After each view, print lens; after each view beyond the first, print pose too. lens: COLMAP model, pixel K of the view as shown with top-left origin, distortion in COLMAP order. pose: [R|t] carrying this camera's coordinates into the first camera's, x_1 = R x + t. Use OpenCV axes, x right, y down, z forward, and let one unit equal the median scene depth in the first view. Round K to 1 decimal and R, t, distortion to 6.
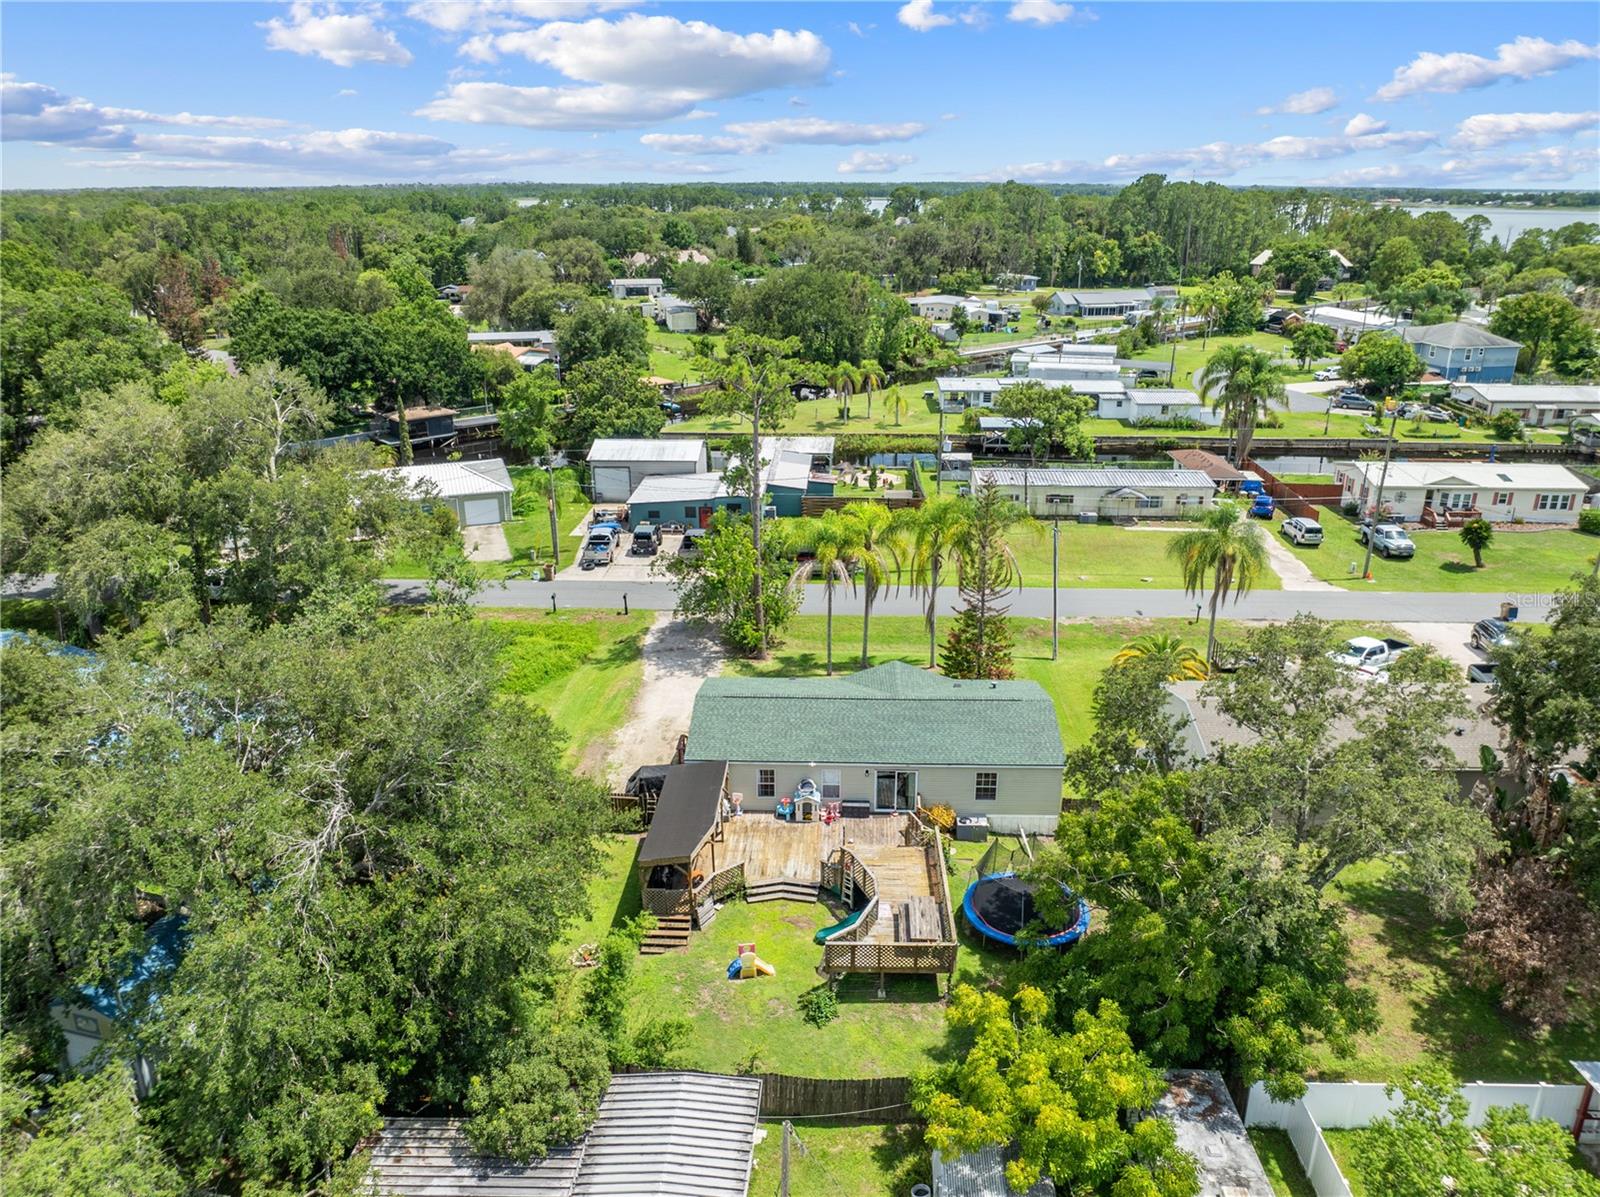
lens RADIAL K [[1124.5, 0, 810.0], [0, 1124.5, 589.9], [0, 0, 1]] dist [-0.040160, 0.012822]
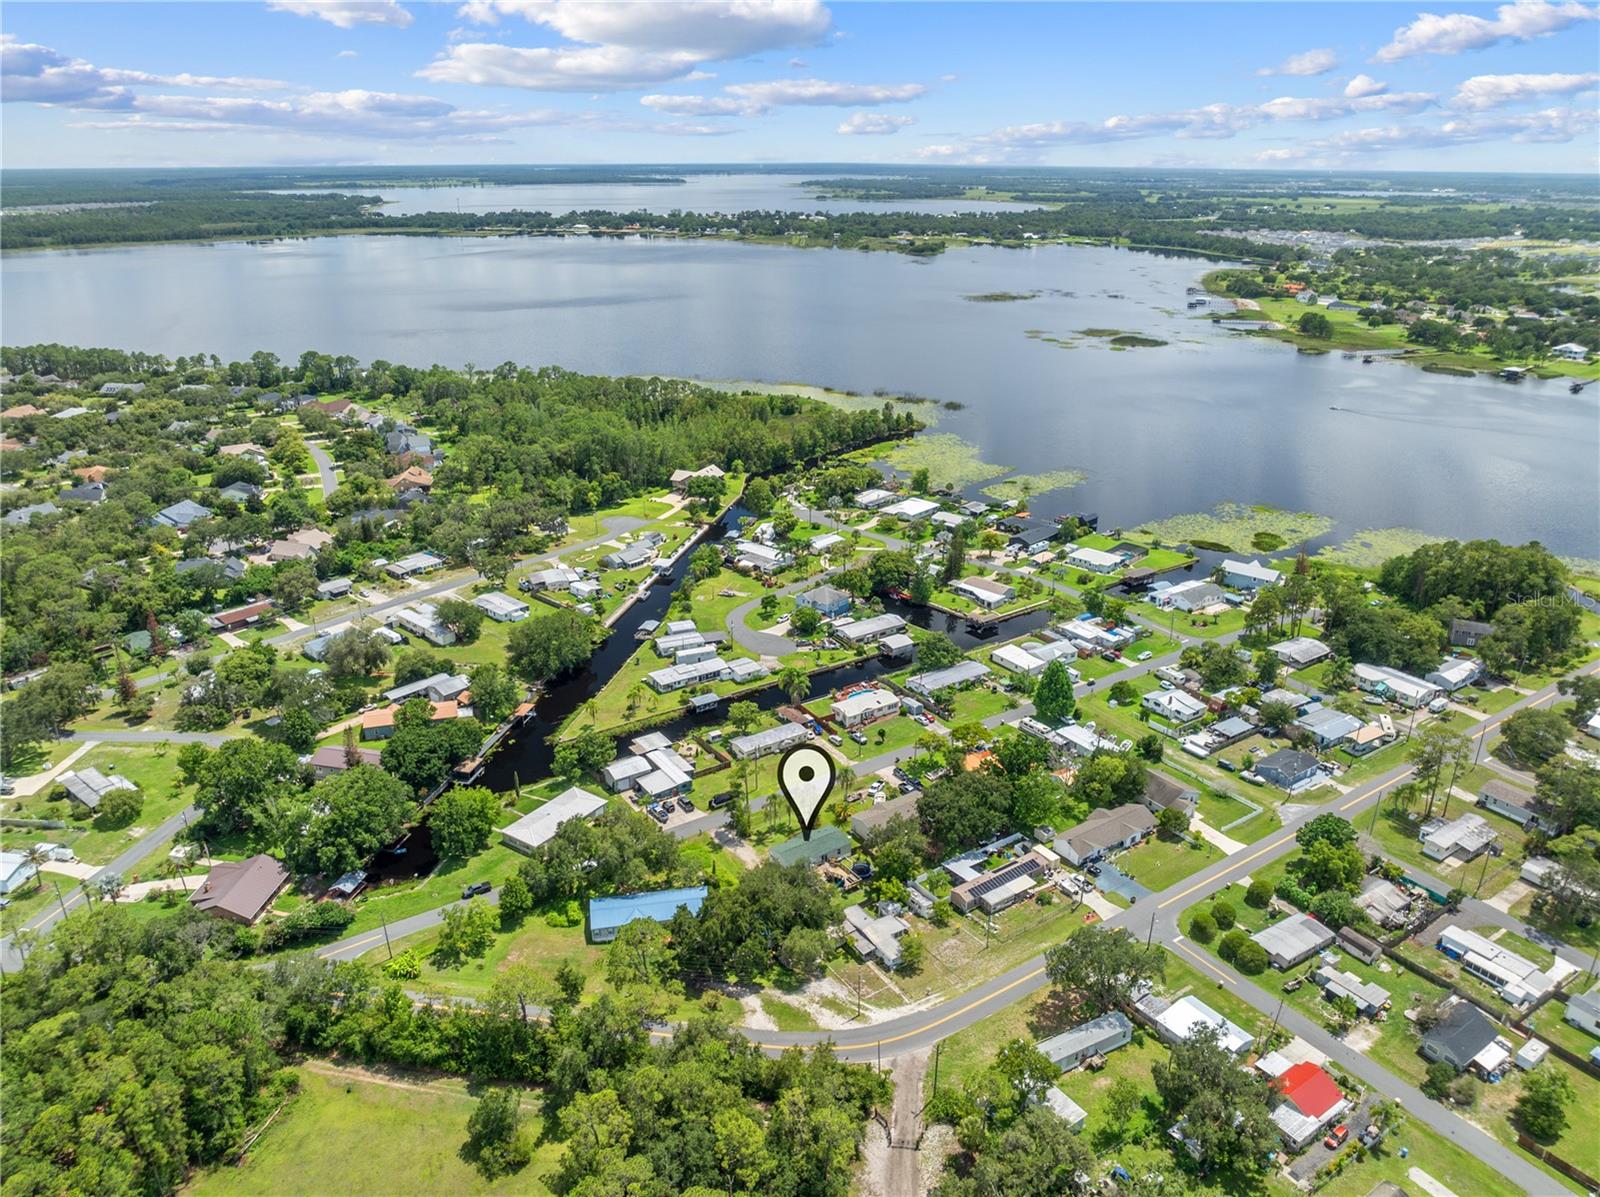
lens RADIAL K [[1124.5, 0, 811.8], [0, 1124.5, 588.2], [0, 0, 1]] dist [-0.040160, 0.012822]
pose [[0.807111, -0.209574, 0.551951, -2.507061], [0.198115, 0.976810, 0.081190, -1.433204], [-0.556167, 0.043820, 0.829914, -3.215118]]
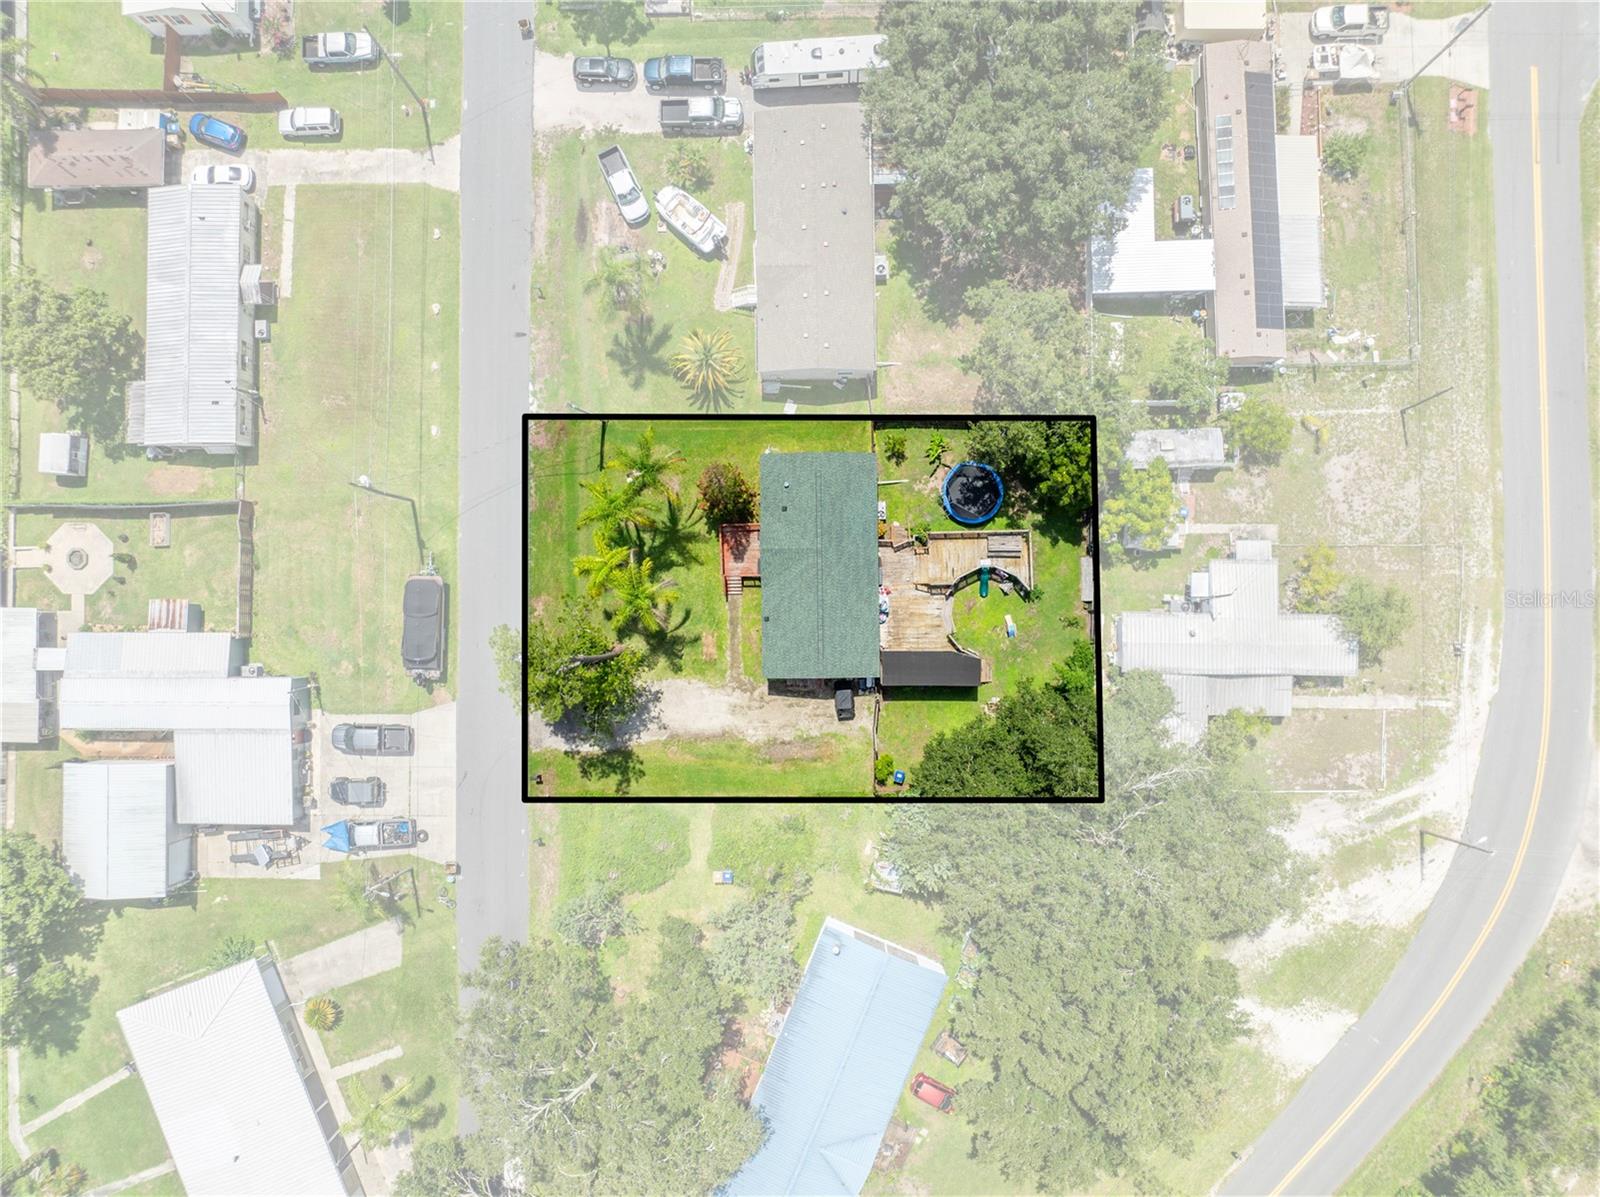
lens RADIAL K [[1124.5, 0, 808.5], [0, 1124.5, 592.6], [0, 0, 1]] dist [-0.040160, 0.012822]
pose [[-0.040732, -0.998850, 0.025272, -0.023135], [0.352513, 0.009301, 0.935761, -1.475387], [-0.934920, 0.047024, 0.351729, 0.497405]]
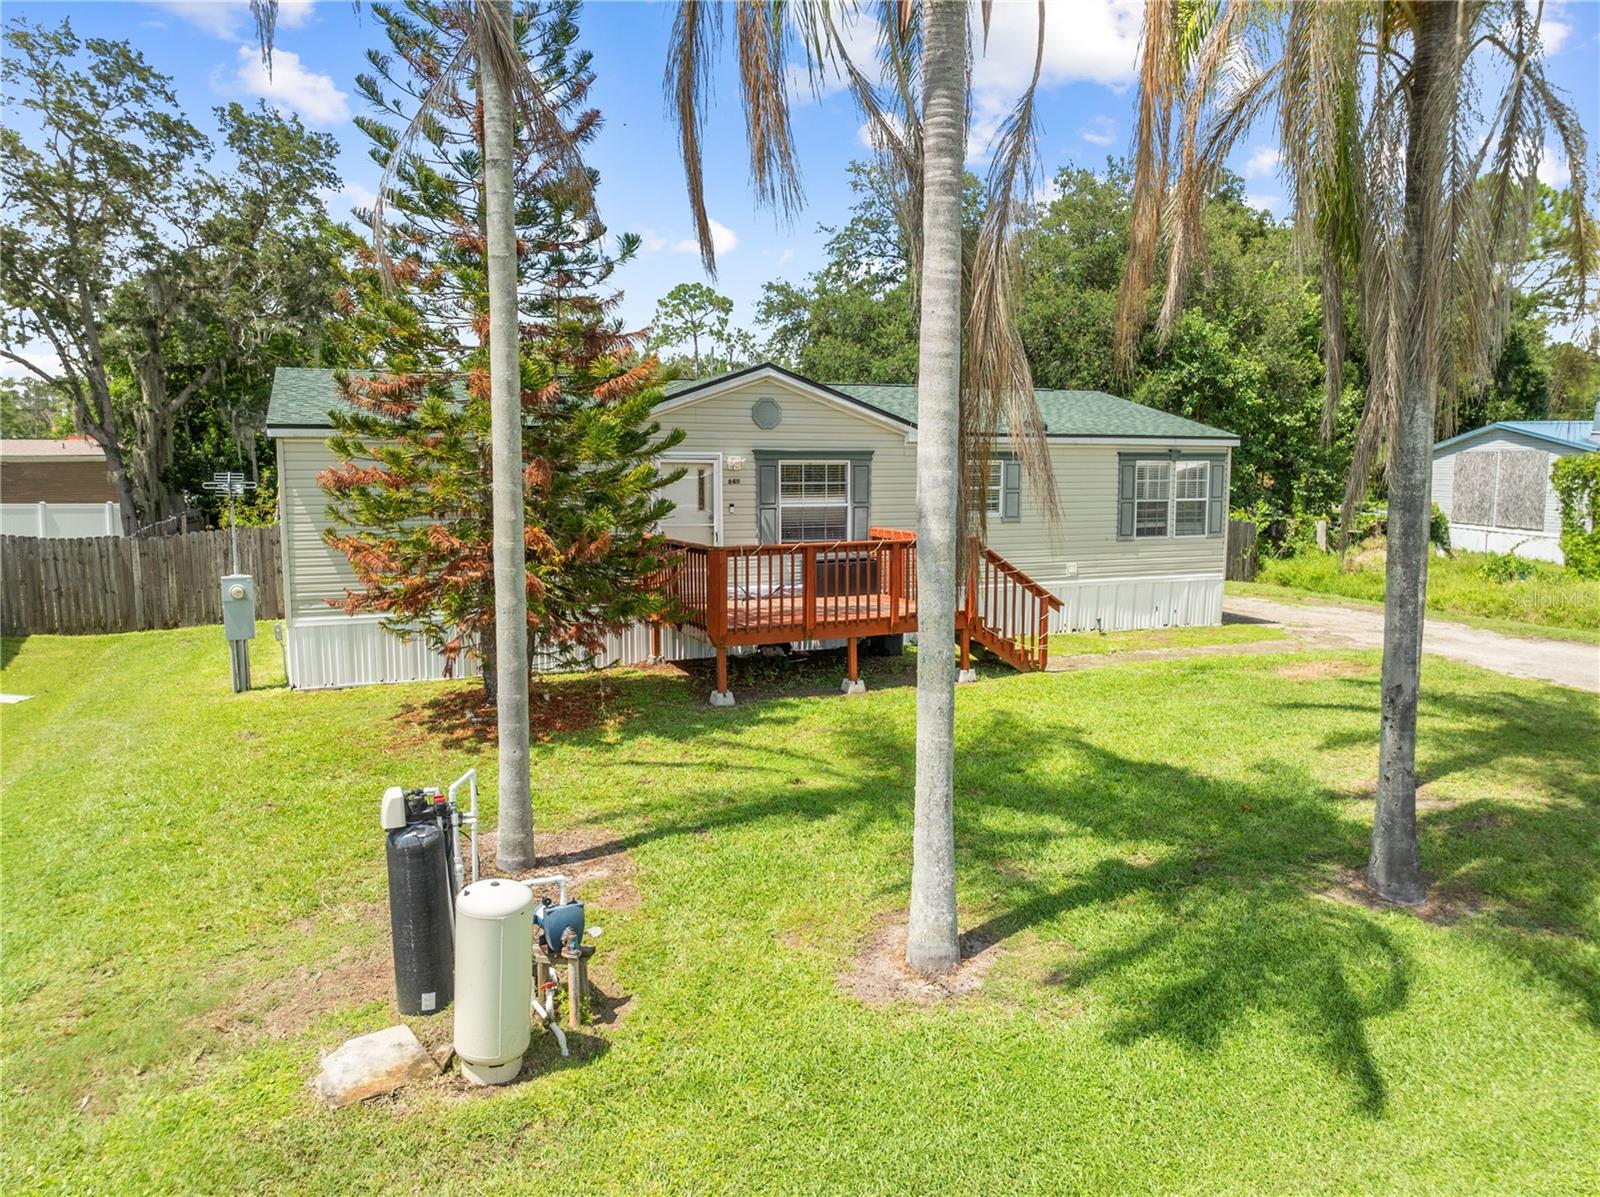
lens RADIAL K [[1124.5, 0, 811.2], [0, 1124.5, 594.6], [0, 0, 1]] dist [-0.040160, 0.012822]
pose [[-0.902924, 0.046948, -0.427229, 0.232129], [-0.148428, 0.898800, 0.412464, -0.009354], [0.403358, 0.435837, -0.804580, 1.473885]]
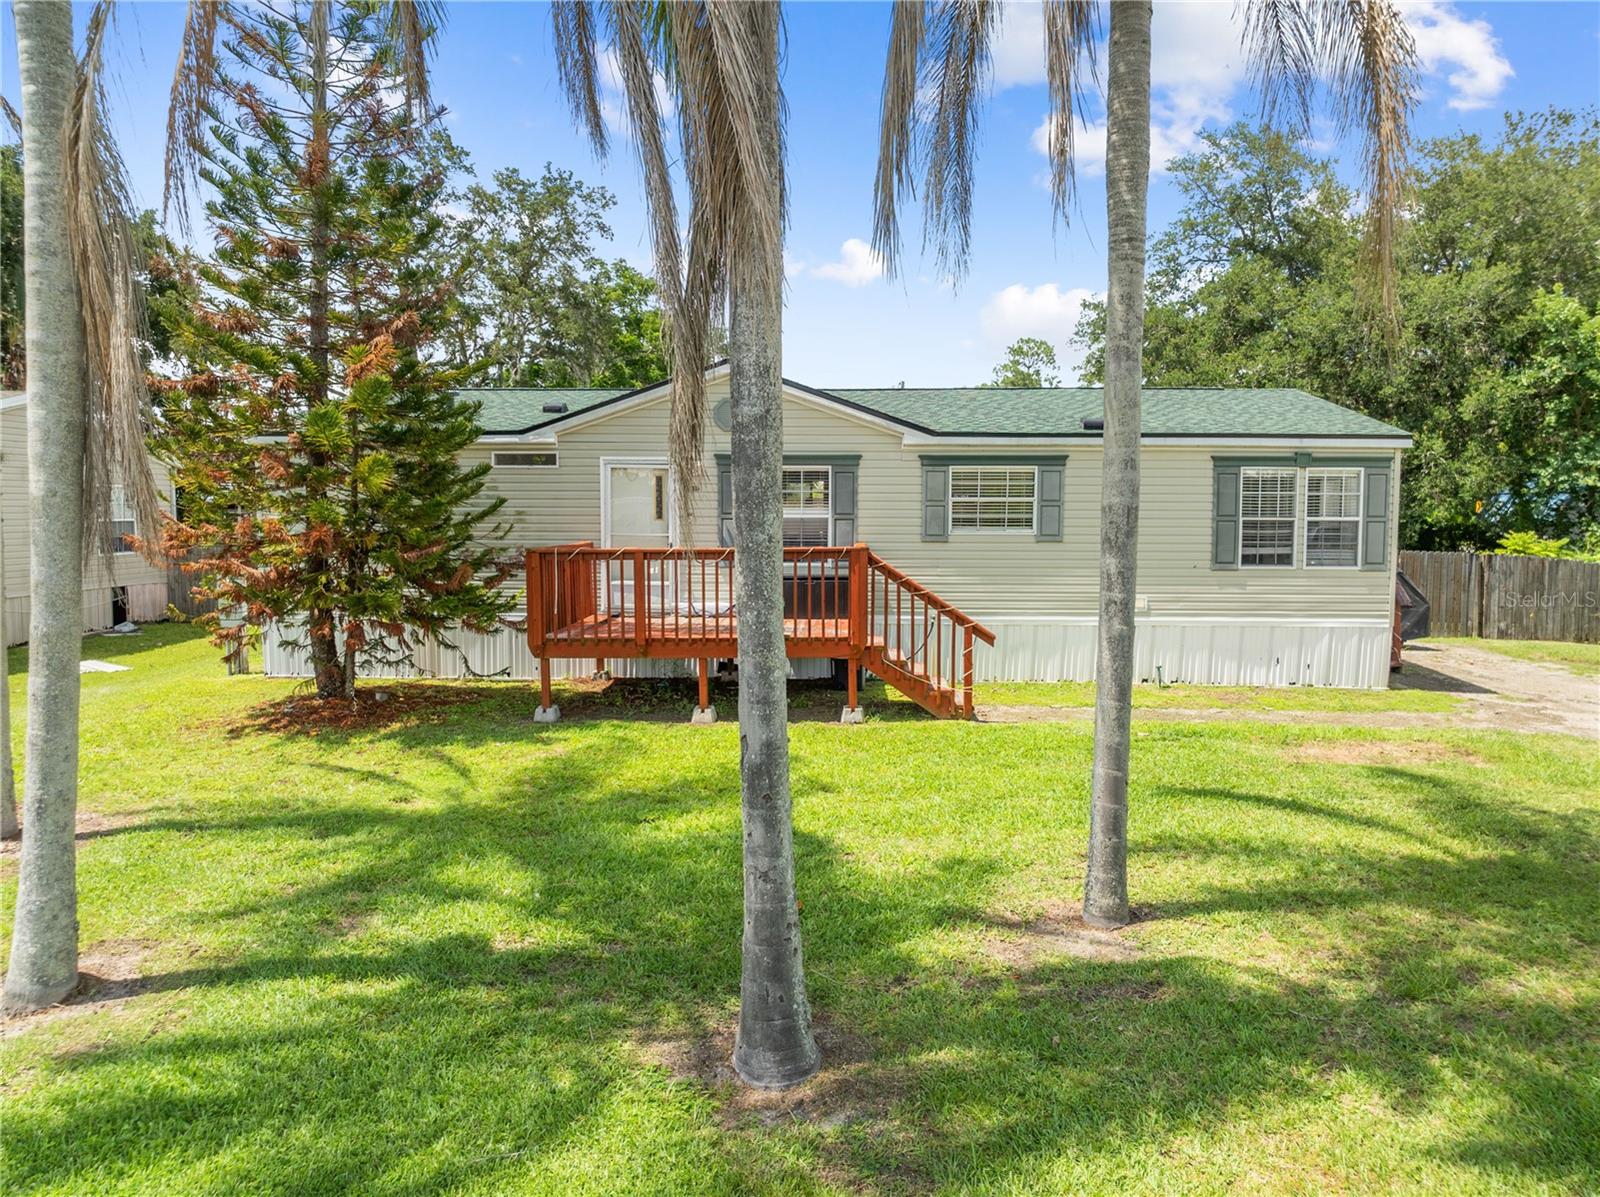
lens RADIAL K [[1124.5, 0, 806.3], [0, 1124.5, 593.0], [0, 0, 1]] dist [-0.040160, 0.012822]
pose [[-0.999972, -0.007057, 0.002318, 0.066189], [-0.005493, 0.912697, 0.408600, 0.002240], [-0.004999, 0.408576, -0.912710, 1.474578]]
